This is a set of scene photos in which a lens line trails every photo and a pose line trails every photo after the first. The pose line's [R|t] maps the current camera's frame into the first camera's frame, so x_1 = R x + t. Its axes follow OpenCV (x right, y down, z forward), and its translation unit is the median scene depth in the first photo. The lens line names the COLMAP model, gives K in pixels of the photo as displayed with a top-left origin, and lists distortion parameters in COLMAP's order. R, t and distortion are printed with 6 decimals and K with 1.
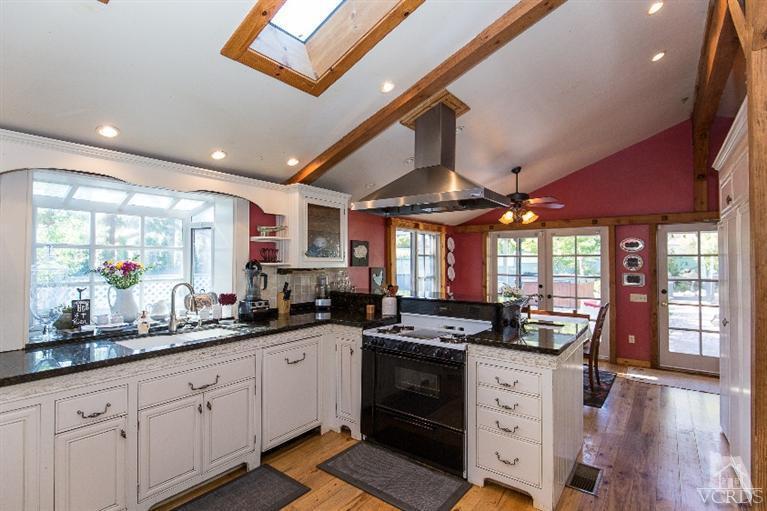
lens RADIAL K [[377.2, 0, 383.5], [0, 377.2, 255.5], [0, 0, 1]] dist [-0.002644, -0.000661]
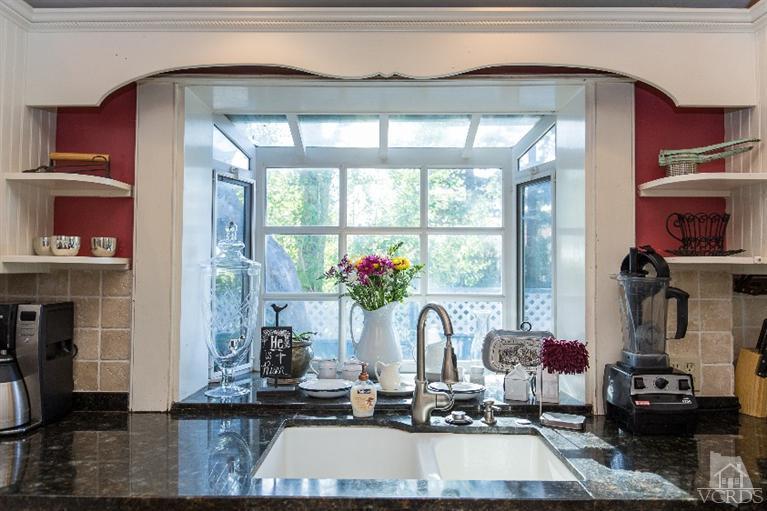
lens RADIAL K [[528.9, 0, 383.5], [0, 528.9, 255.5], [0, 0, 1]] dist [0.021537, -0.001868]
pose [[0.597136, -0.015587, -0.801989, -0.101319], [0.006464, 0.999872, -0.014621, 0.024217], [0.802114, 0.003547, 0.597160, 0.530898]]
